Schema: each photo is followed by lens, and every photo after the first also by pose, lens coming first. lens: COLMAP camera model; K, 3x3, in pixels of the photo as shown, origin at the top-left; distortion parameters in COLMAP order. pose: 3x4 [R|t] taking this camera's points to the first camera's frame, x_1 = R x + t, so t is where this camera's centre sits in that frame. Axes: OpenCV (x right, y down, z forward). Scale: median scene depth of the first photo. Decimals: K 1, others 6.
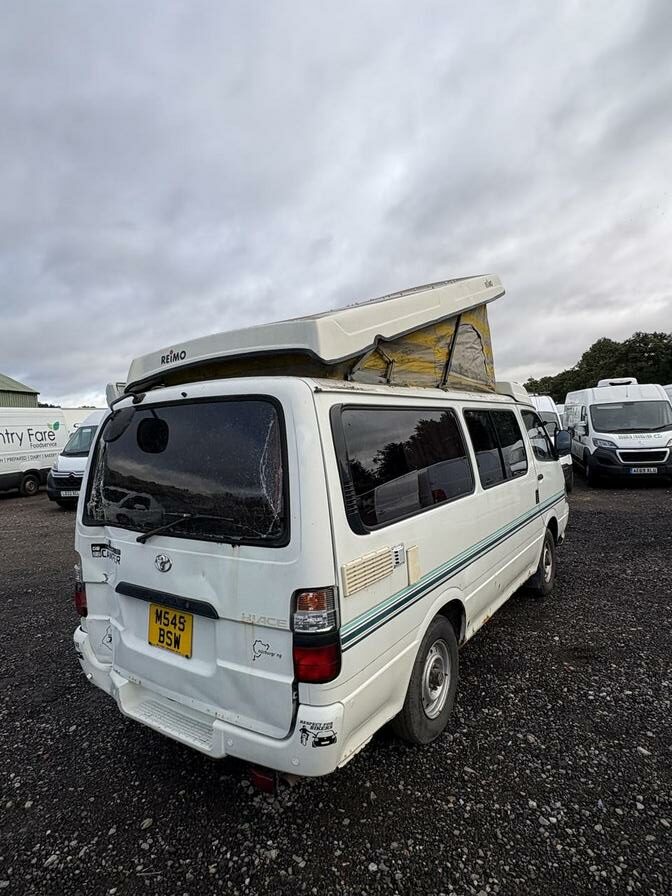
lens RADIAL K [[515.8, 0, 336.0], [0, 515.8, 448.0], [0, 0, 1]] dist [-0.000356, 0.000244]
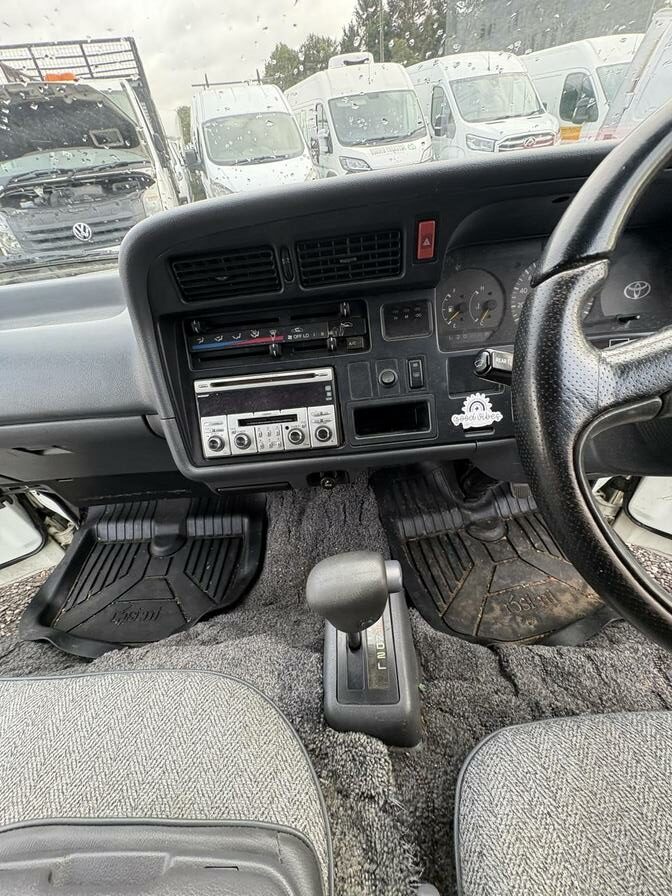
lens RADIAL K [[356.5, 0, 335.2], [0, 356.5, 448.0], [0, 0, 1]] dist [0.000909, 0.000291]
pose [[0.835598, -0.386143, 0.390730, 0.590489], [0.076552, 0.786178, 0.613240, -0.019750], [-0.543982, -0.482511, 0.686489, 2.231008]]
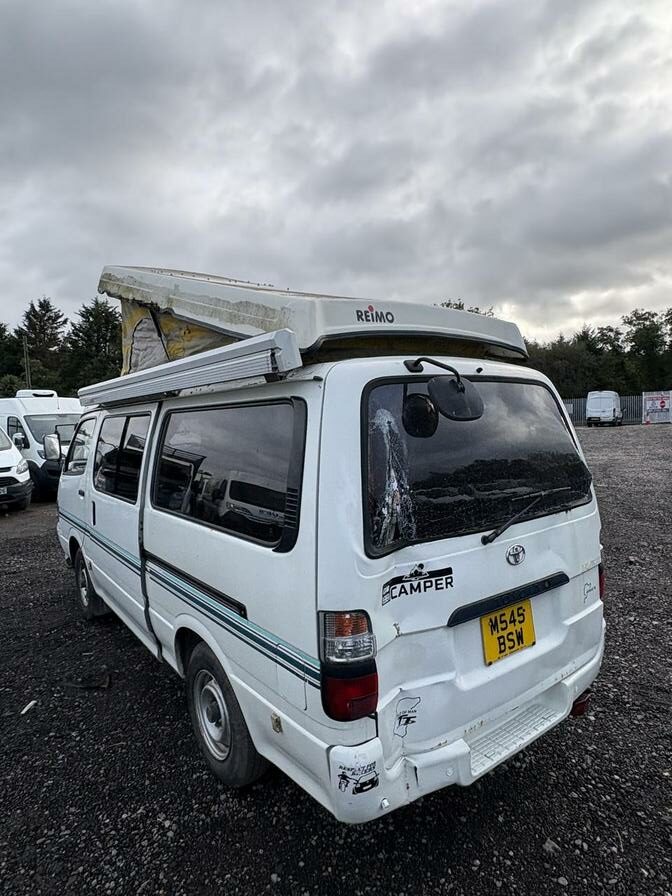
lens RADIAL K [[519.2, 0, 334.1], [0, 519.2, 438.4], [0, 0, 1]] dist [-0.004093, 0.000088]
pose [[0.321433, -0.004707, 0.946921, -1.216828], [0.056270, 0.998315, -0.014138, 0.014248], [-0.945259, 0.057828, 0.321156, 0.938088]]
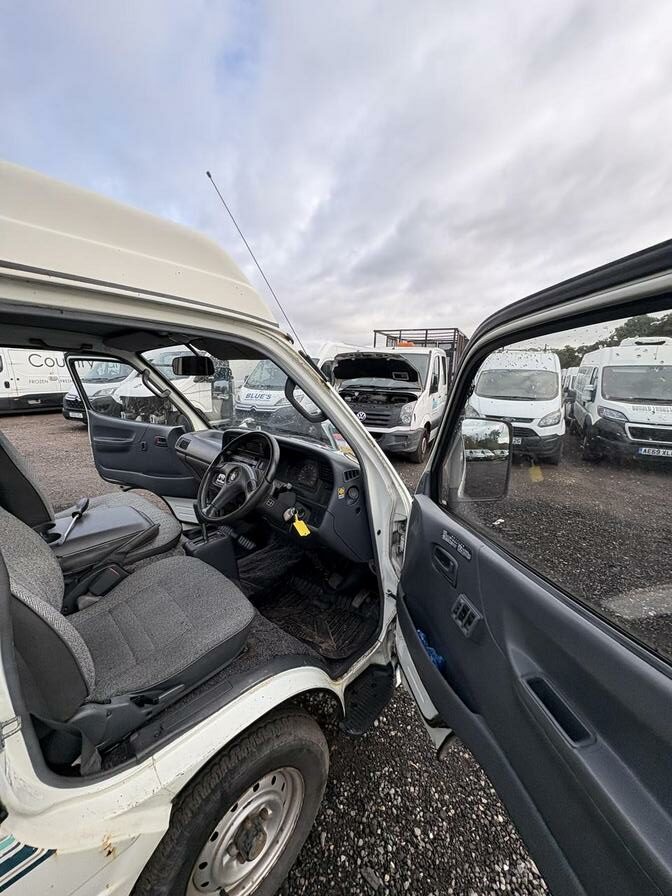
lens RADIAL K [[356.8, 0, 334.2], [0, 356.8, 448.5], [0, 0, 1]] dist [0.002182, 0.000278]
pose [[0.977620, 0.107298, -0.180961, 0.975144], [-0.075231, 0.981585, 0.175588, -0.110275], [0.196468, -0.158044, 0.967689, 1.738531]]
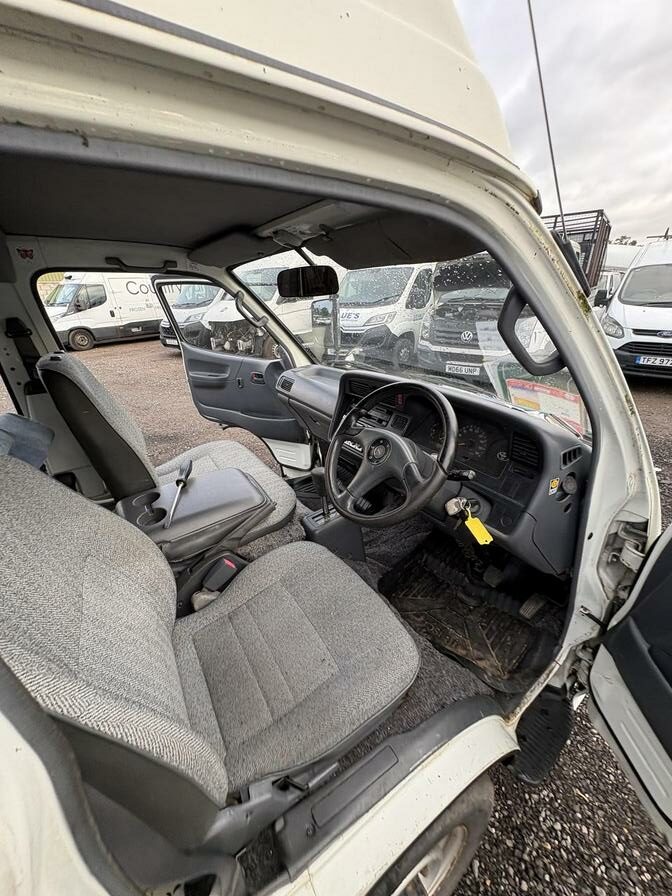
lens RADIAL K [[356.5, 0, 335.2], [0, 356.5, 448.0], [0, 0, 1]] dist [0.000909, 0.000291]
pose [[0.918246, 0.177912, -0.353796, 0.816425], [-0.026225, 0.918758, 0.393949, -0.109907], [0.395141, -0.352464, 0.848312, 1.901421]]
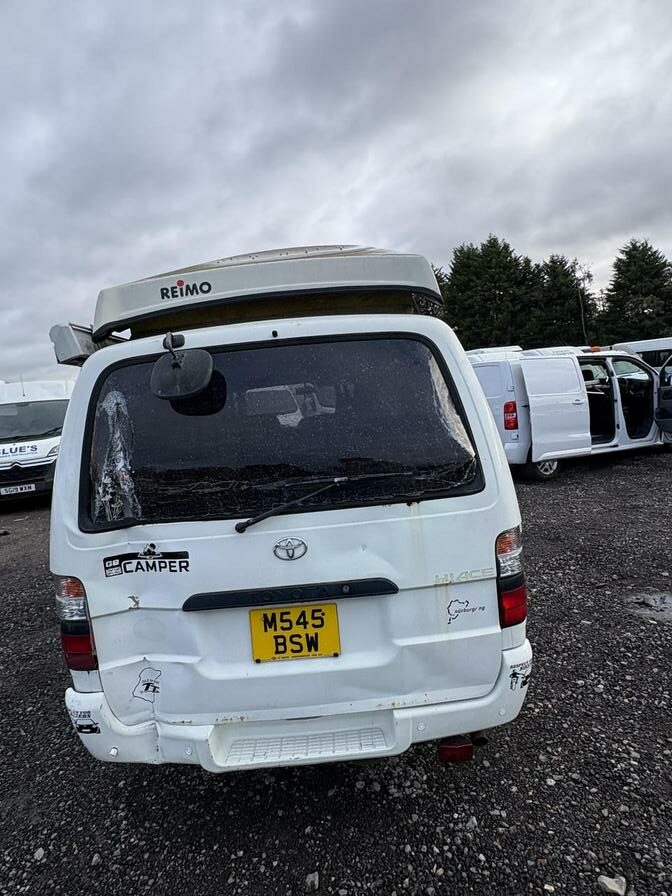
lens RADIAL K [[510.5, 0, 338.6], [0, 510.5, 446.1], [0, 0, 1]] dist [0.001033, 0.000264]
pose [[0.815202, -0.086359, 0.572702, -0.660269], [0.077372, 0.996196, 0.040085, 0.041635], [-0.573985, 0.011633, 0.818783, 0.308784]]
